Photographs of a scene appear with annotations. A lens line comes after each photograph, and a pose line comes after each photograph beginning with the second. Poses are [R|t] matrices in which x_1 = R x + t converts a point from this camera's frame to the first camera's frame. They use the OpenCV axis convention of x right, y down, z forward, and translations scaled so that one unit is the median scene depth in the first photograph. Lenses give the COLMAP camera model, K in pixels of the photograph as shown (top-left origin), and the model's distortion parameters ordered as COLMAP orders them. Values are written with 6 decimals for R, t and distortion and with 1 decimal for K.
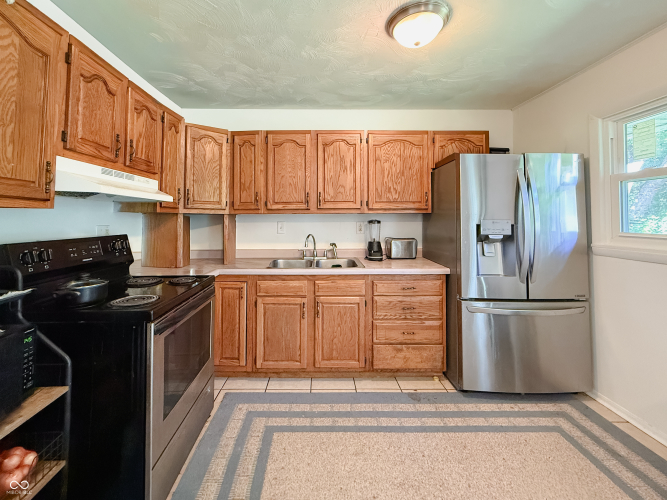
lens RADIAL K [[281.7, 0, 316.4], [0, 281.7, 210.6], [0, 0, 1]] dist [0.002263, 0.000191]
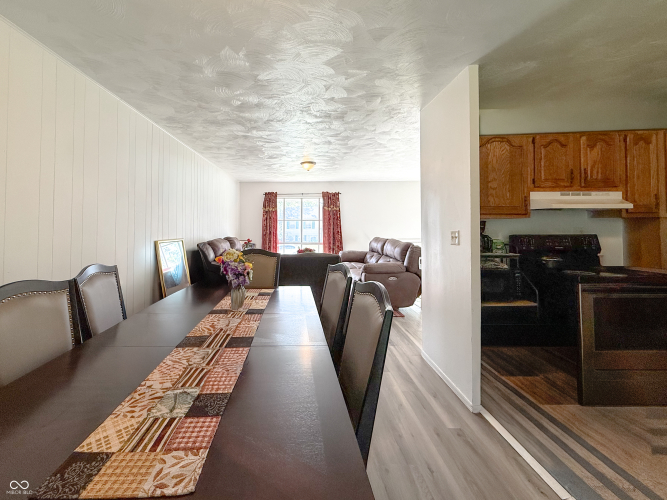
lens RADIAL K [[286.8, 0, 293.9], [0, 286.8, 217.1], [0, 0, 1]] dist [-0.000265, -0.000159]
pose [[-0.029427, -0.031522, -0.999070, 0.779296], [0.034809, 0.998864, -0.032541, -0.004036], [0.998961, -0.035734, -0.028296, -0.424583]]
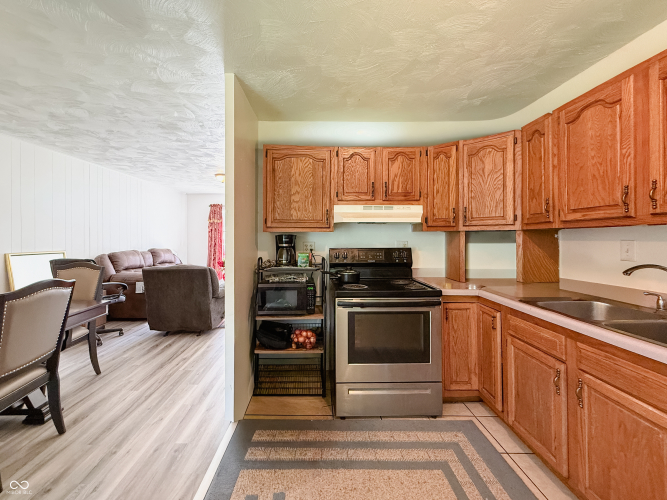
lens RADIAL K [[279.4, 0, 318.0], [0, 279.4, 235.2], [0, 0, 1]] dist [0.000304, 0.000034]
pose [[-0.003181, -0.005964, -0.999977, 0.712808], [0.033212, 0.999430, -0.006066, 0.018267], [0.999443, -0.033230, -0.002981, 0.587712]]
